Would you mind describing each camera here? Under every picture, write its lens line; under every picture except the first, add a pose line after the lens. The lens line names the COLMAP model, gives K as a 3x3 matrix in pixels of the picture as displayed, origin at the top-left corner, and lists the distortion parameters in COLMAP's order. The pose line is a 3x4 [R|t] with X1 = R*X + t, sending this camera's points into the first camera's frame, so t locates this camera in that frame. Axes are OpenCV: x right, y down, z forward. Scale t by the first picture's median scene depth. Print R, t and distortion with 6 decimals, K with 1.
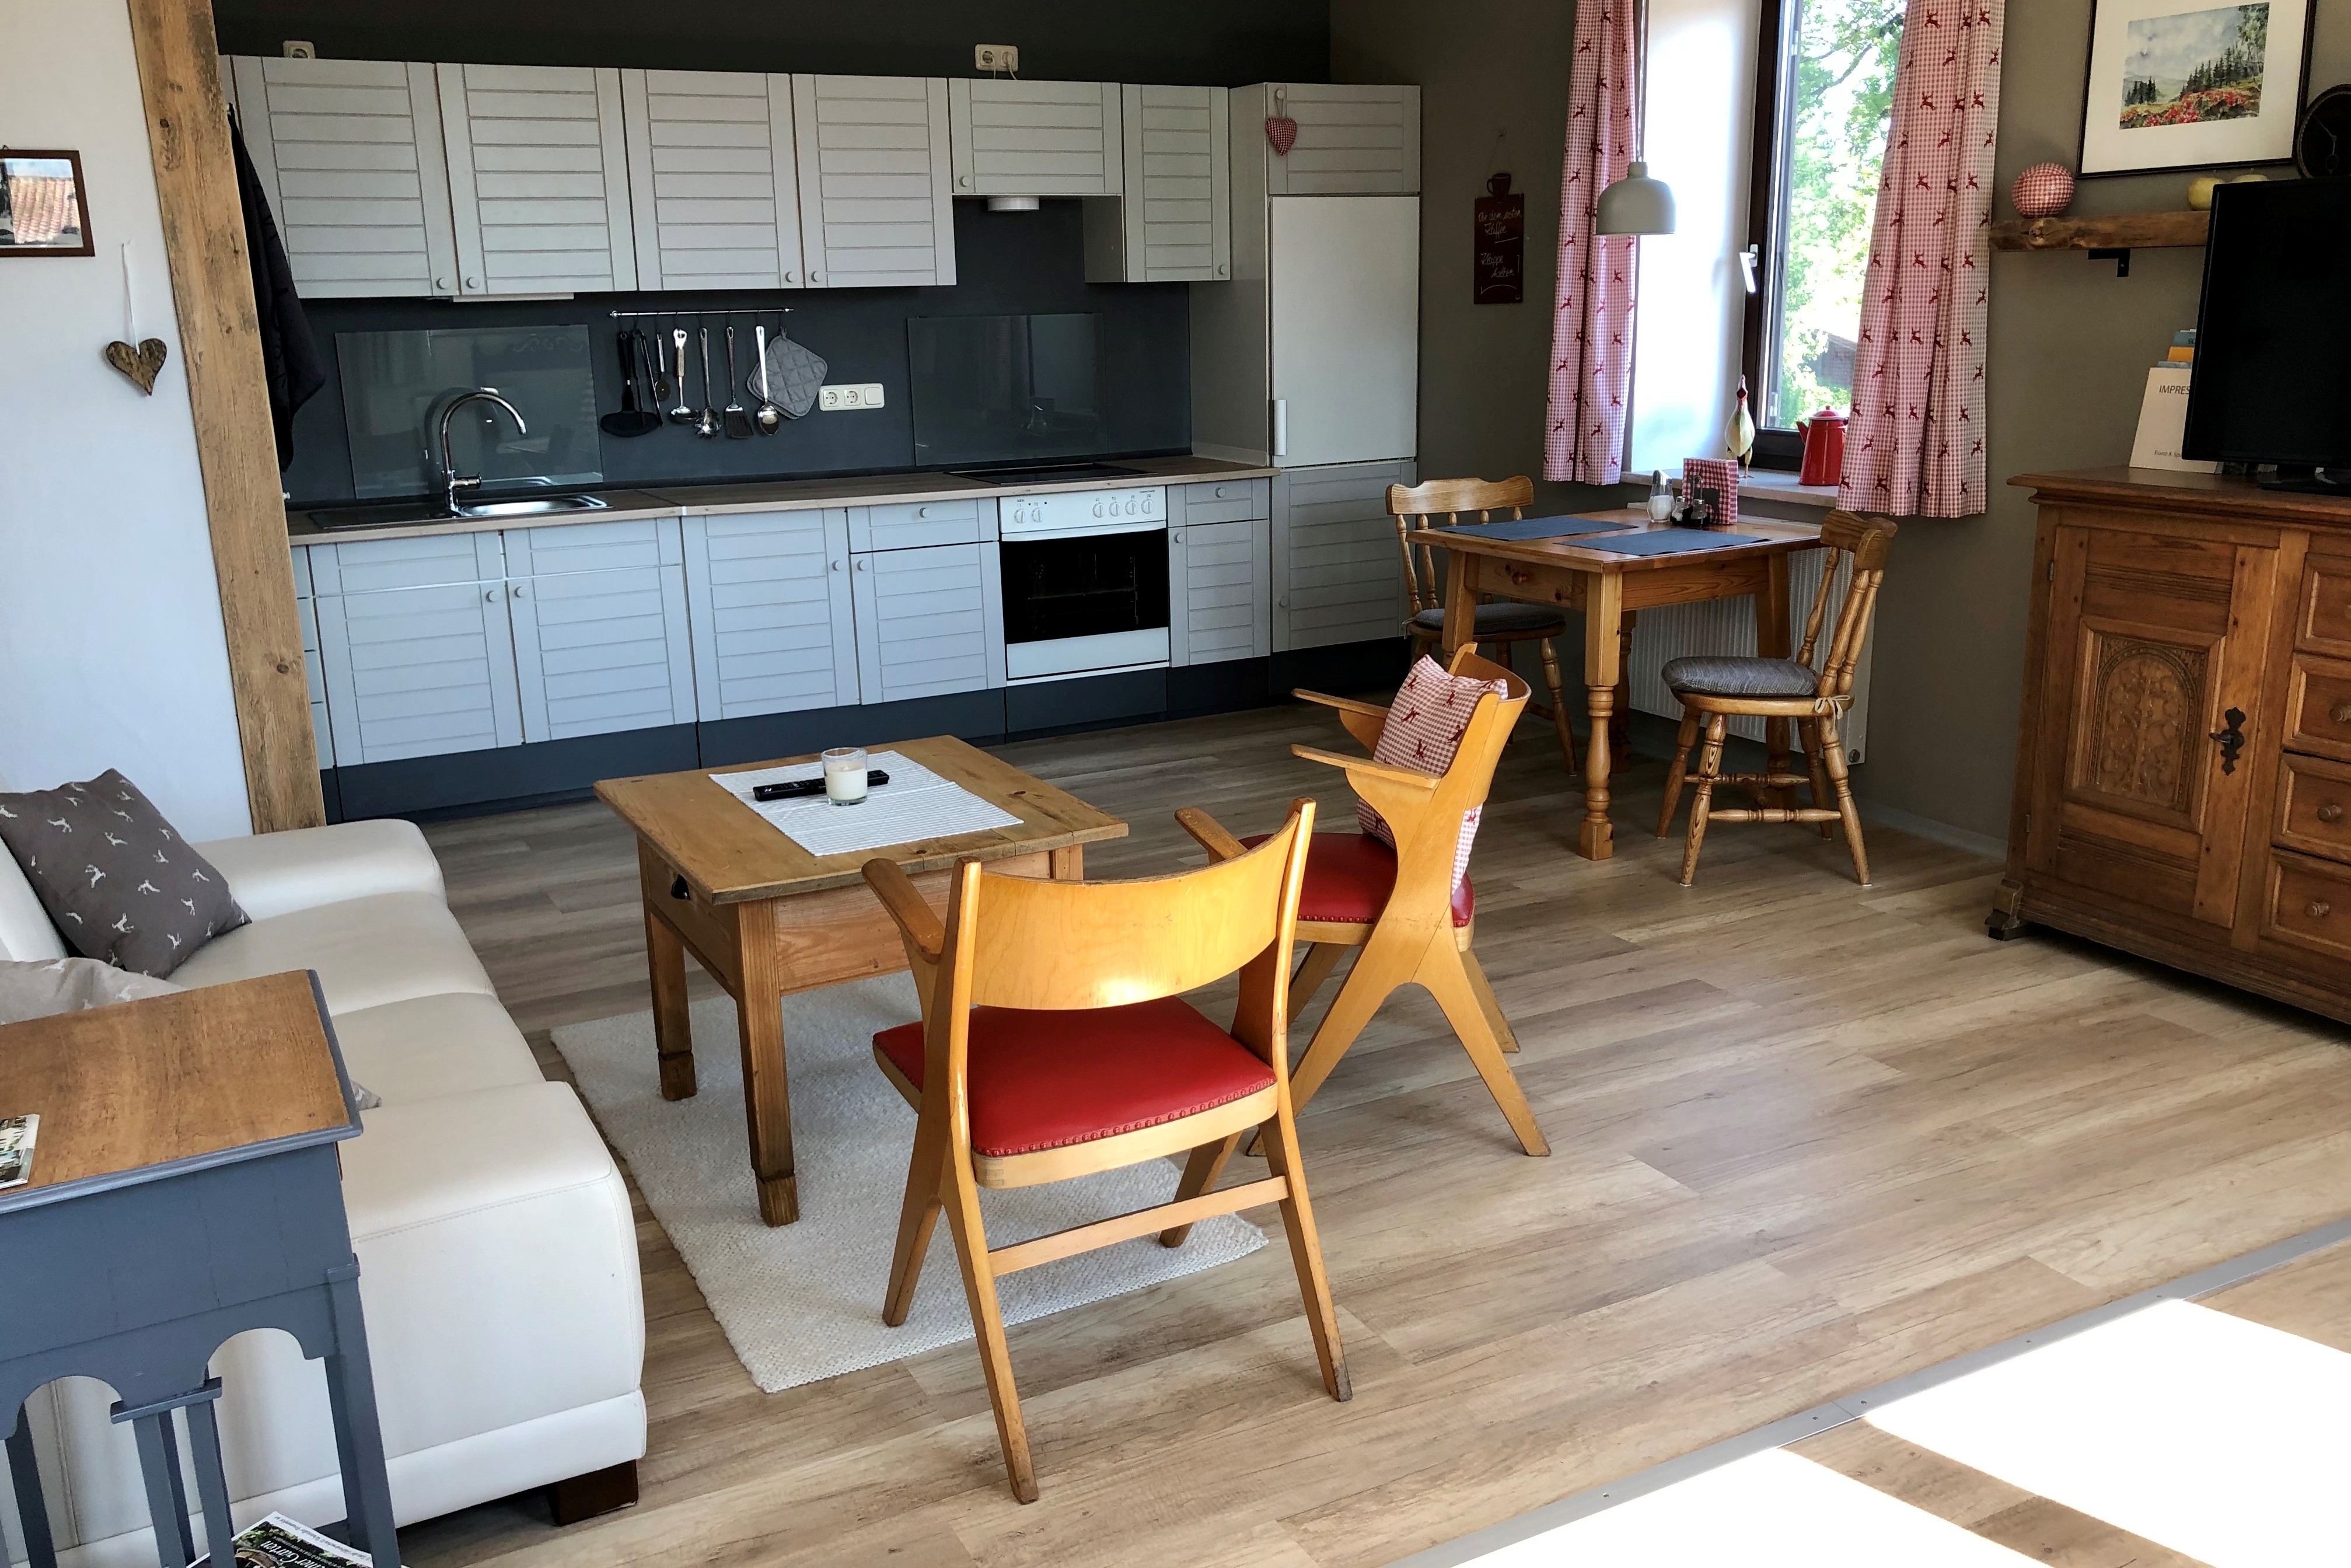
lens RADIAL K [[1930.0, 0, 1165.6], [0, 1930.0, 801.6], [0, 0, 1]] dist [0.025194, -0.050991]
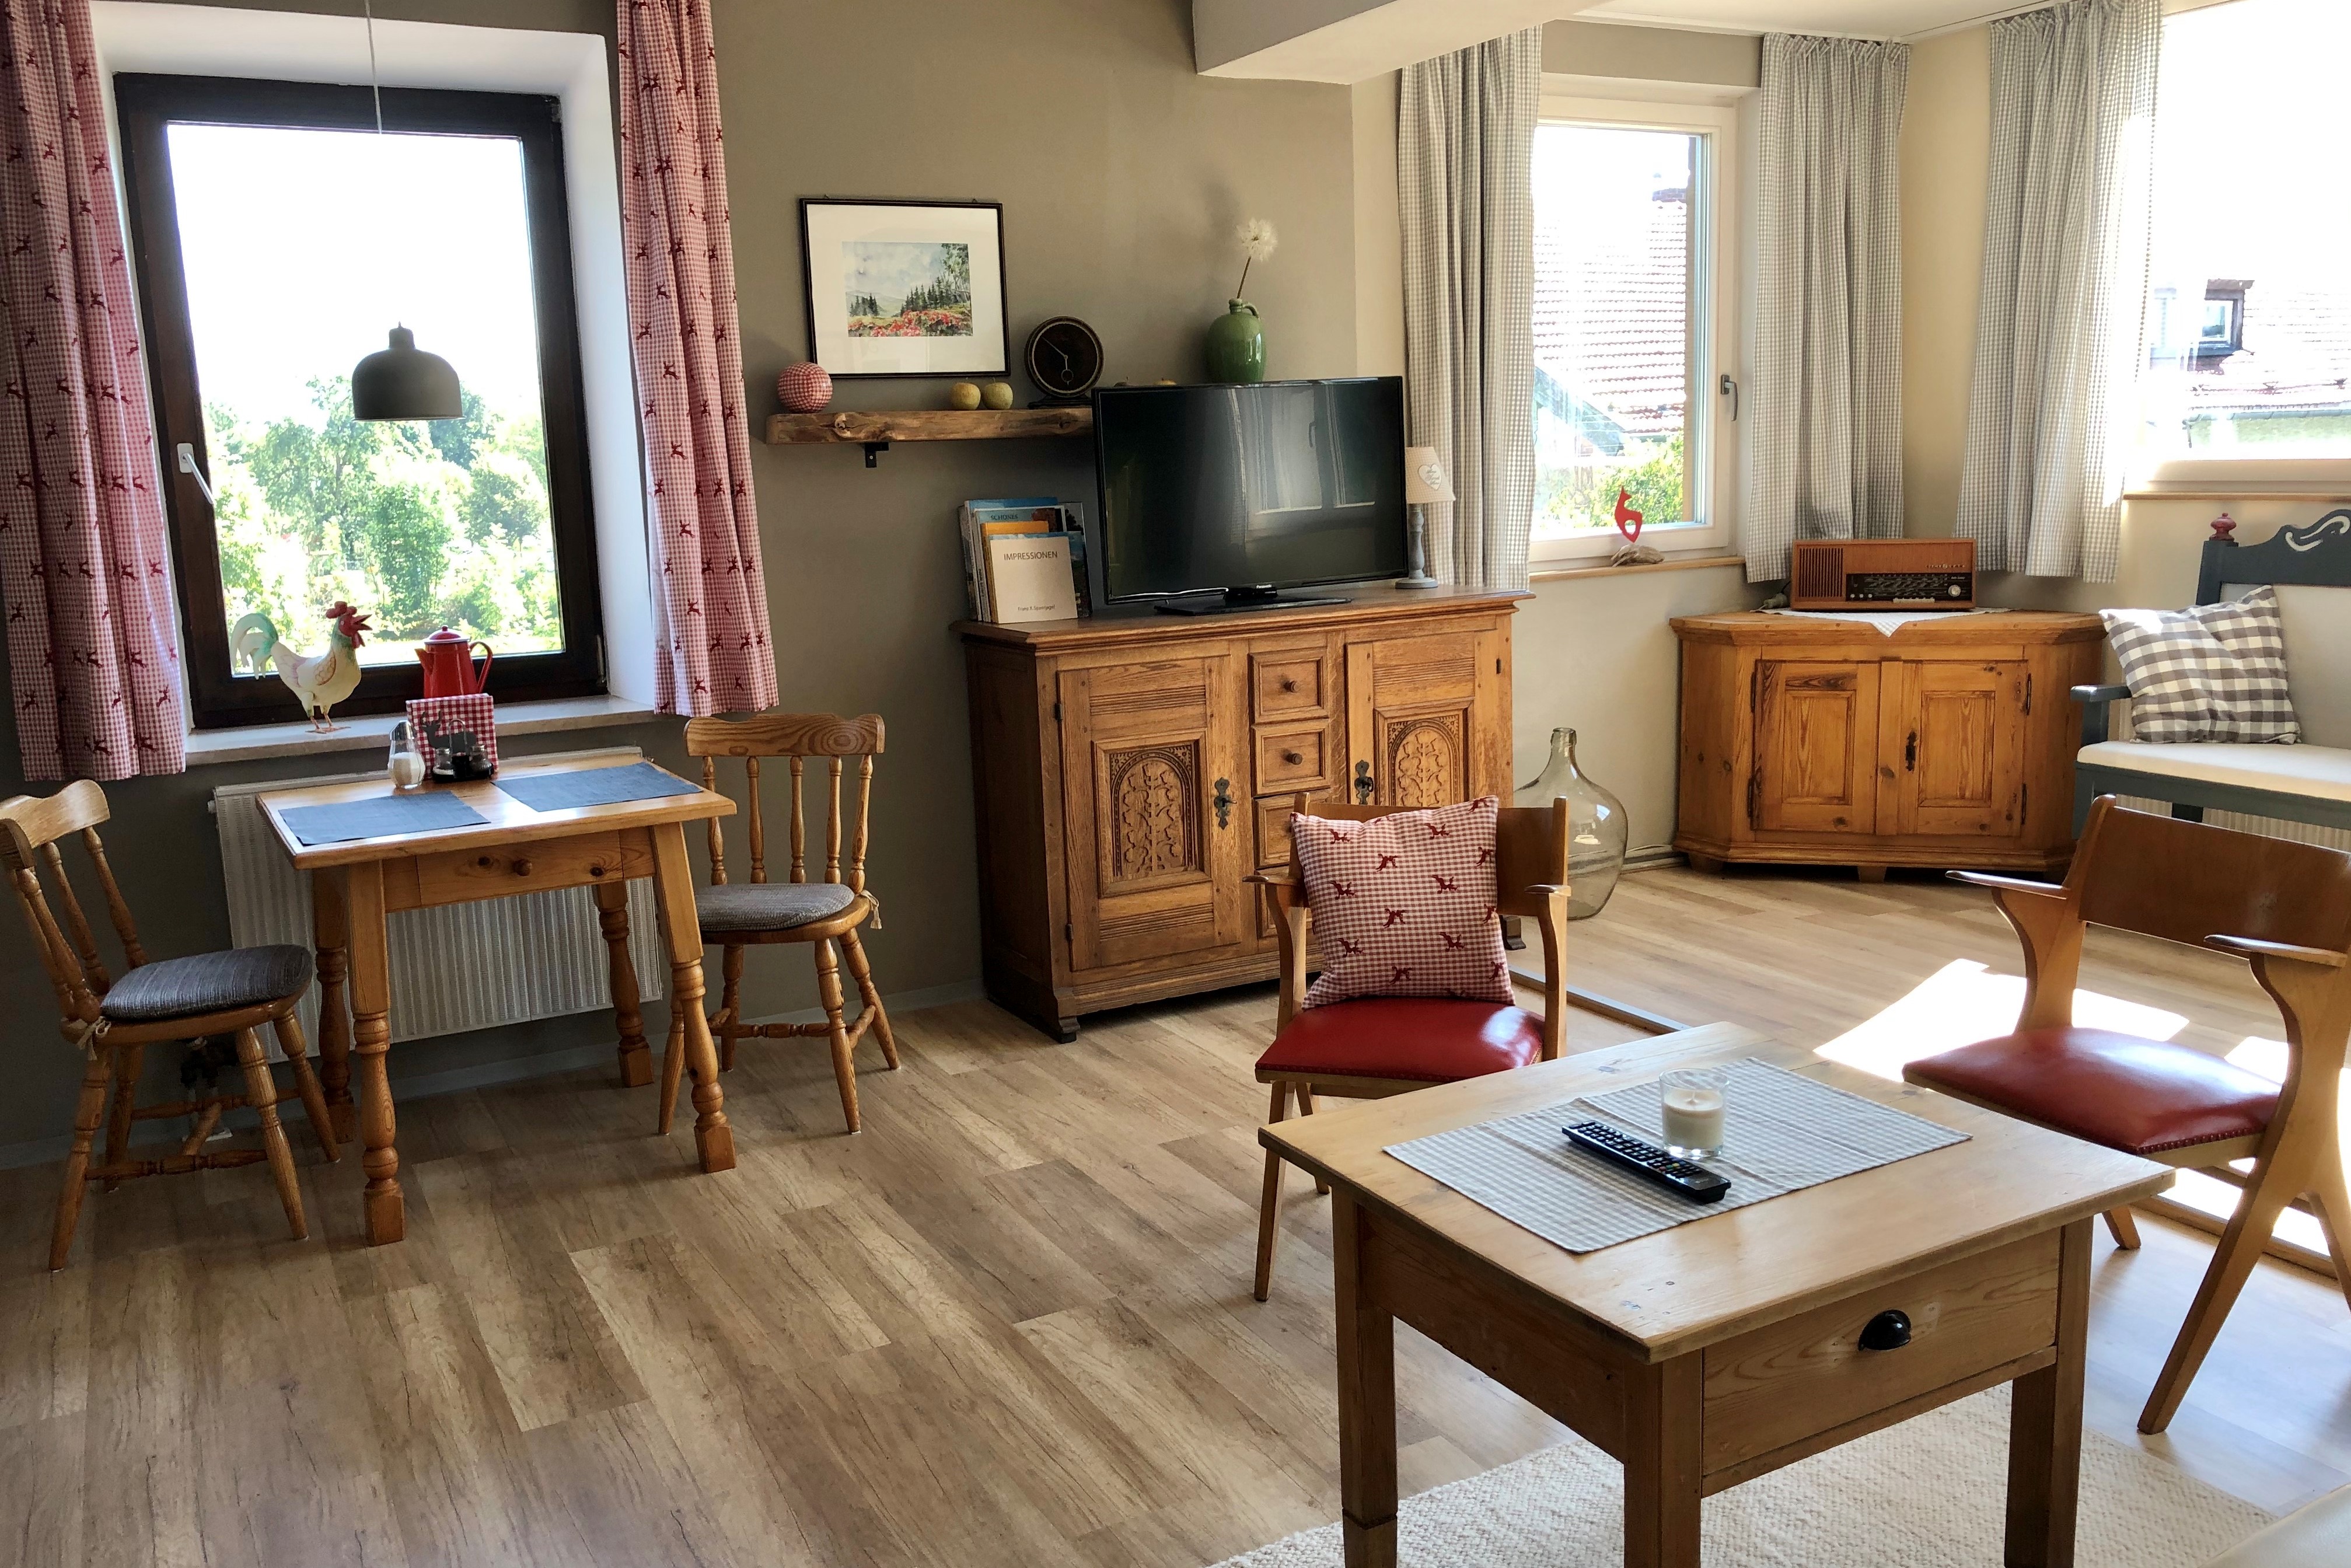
lens RADIAL K [[1930.0, 0, 1177.0], [0, 1930.0, 787.2], [0, 0, 1]] dist [0.025194, -0.050991]
pose [[-0.023141, -0.153897, 0.987816, -0.624299], [0.289820, 0.944617, 0.153956, -0.213007], [-0.956801, 0.289852, 0.022743, 0.842779]]
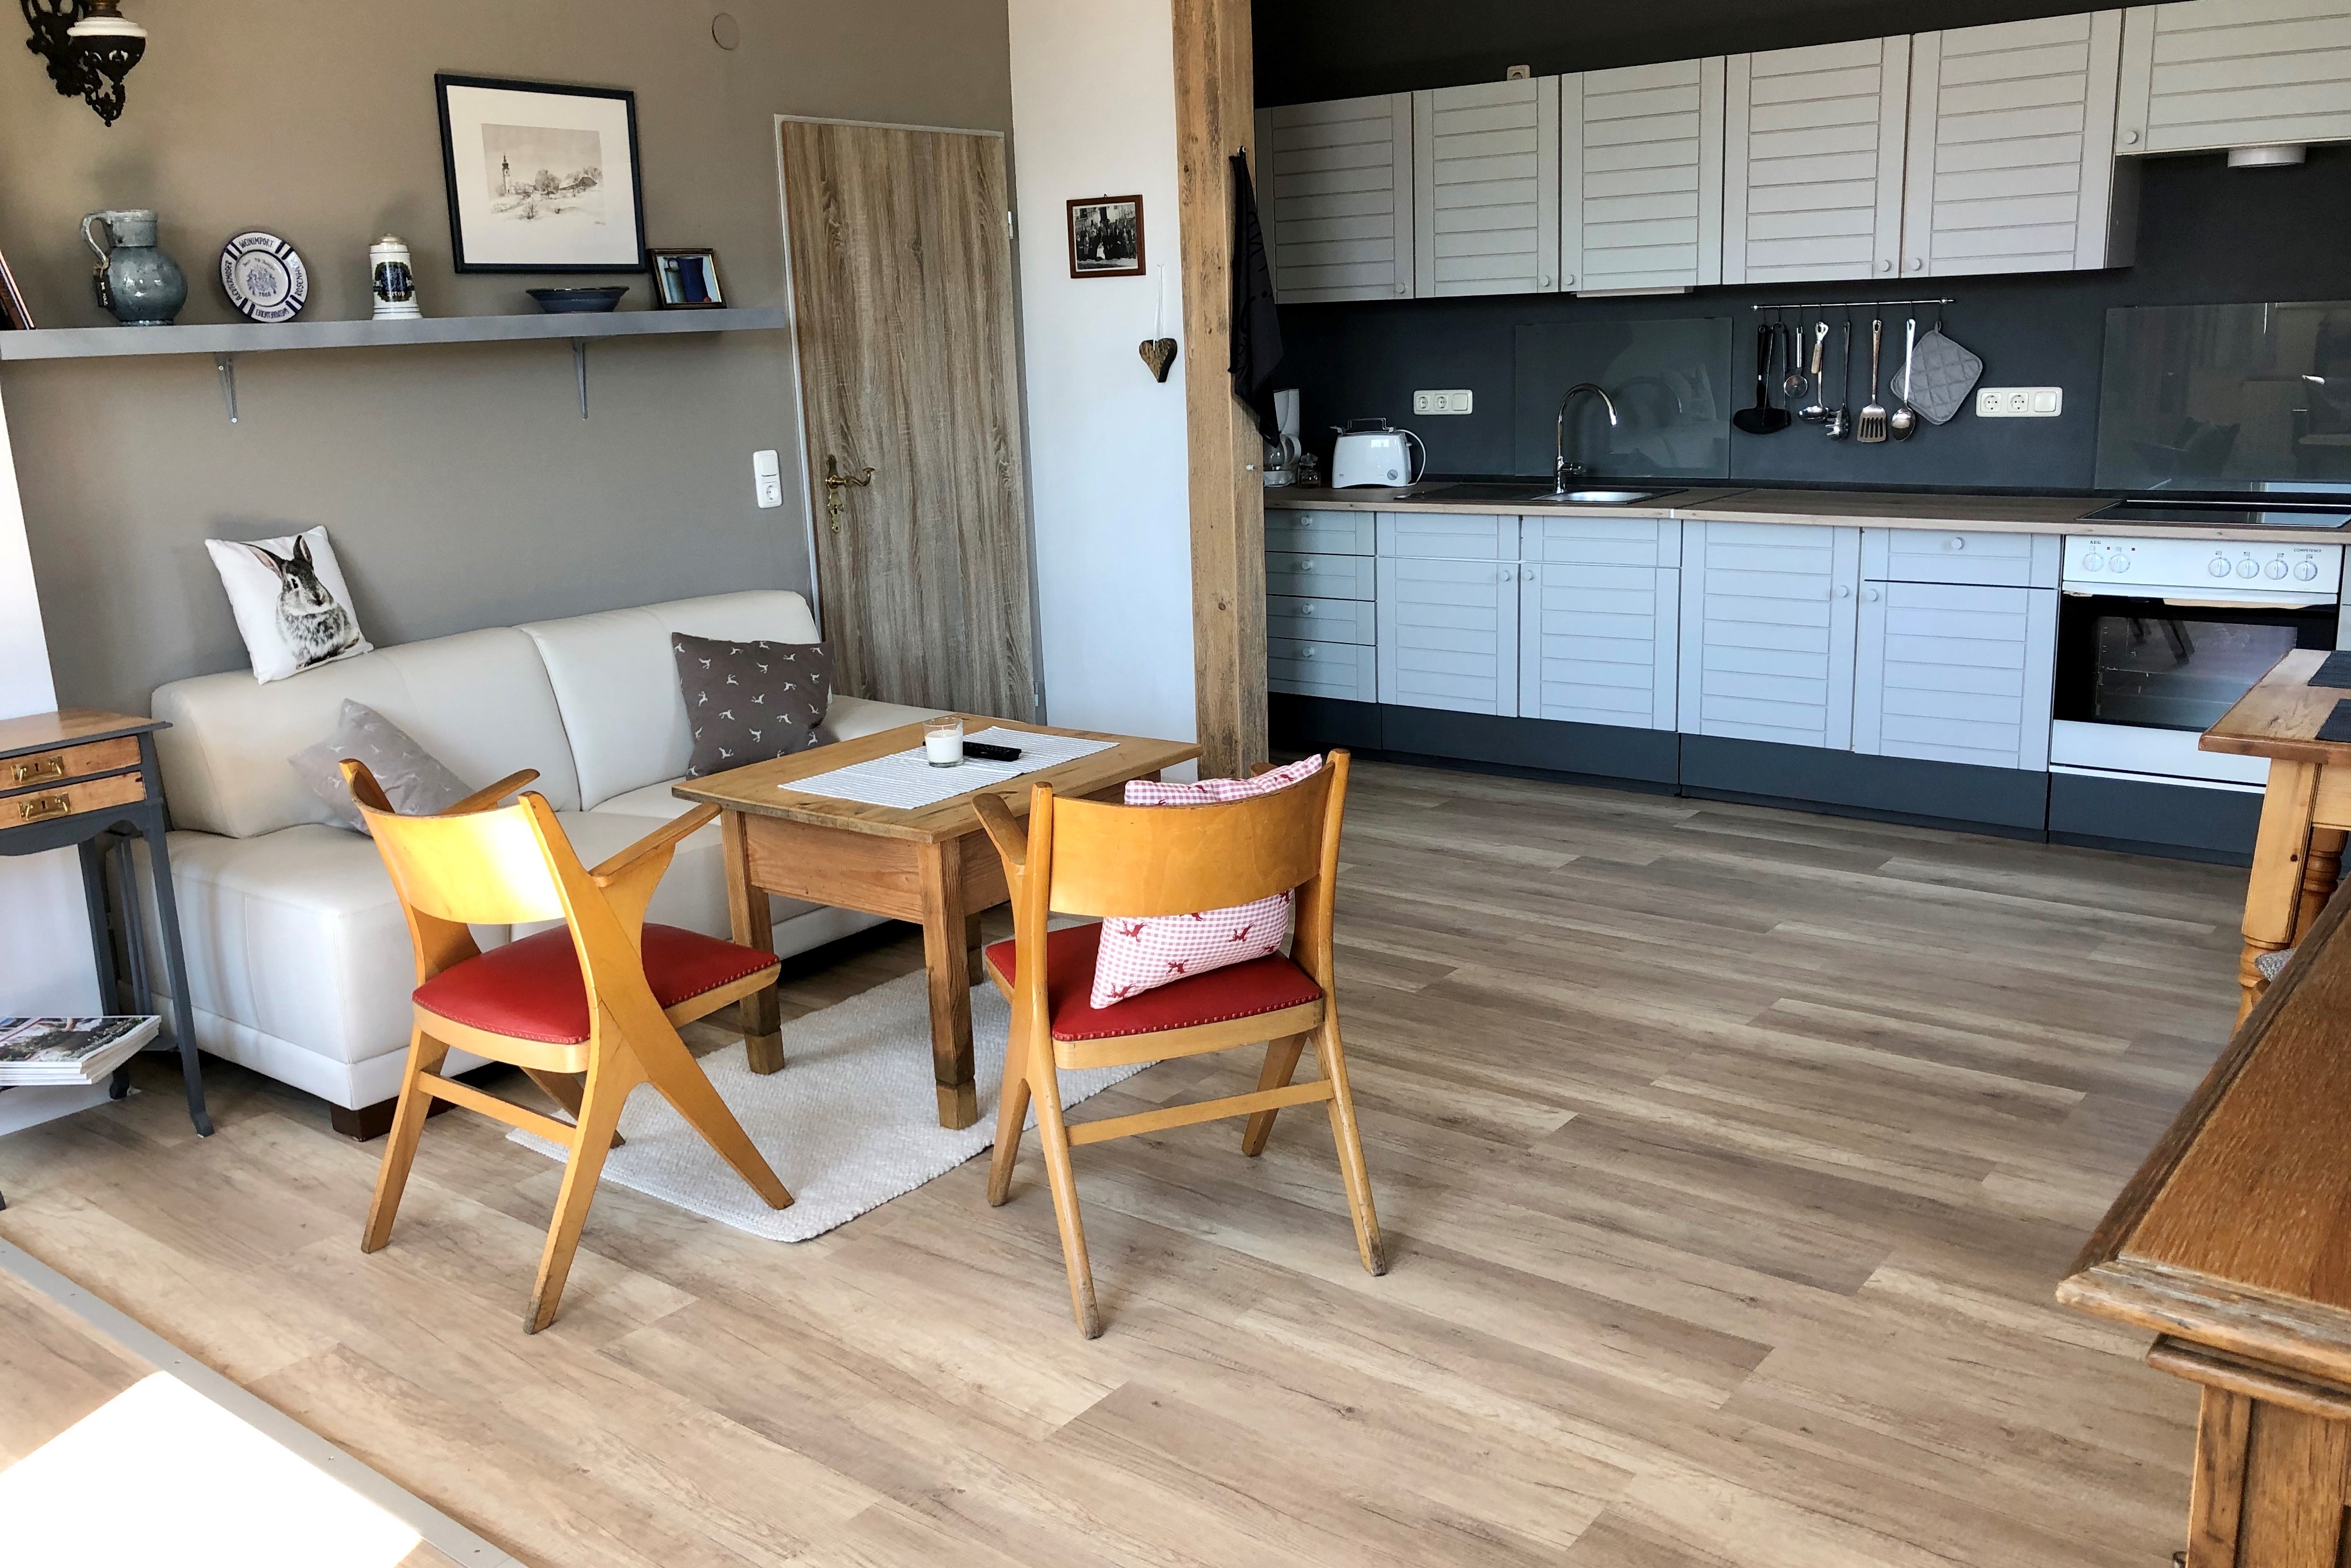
lens RADIAL K [[1930.0, 0, 1158.2], [0, 1930.0, 774.3], [0, 0, 1]] dist [0.025194, -0.050991]
pose [[0.409852, 0.214512, -0.886570, 0.673920], [-0.205670, 0.968657, 0.139295, -0.134623], [0.888663, 0.125250, 0.441125, 0.459551]]
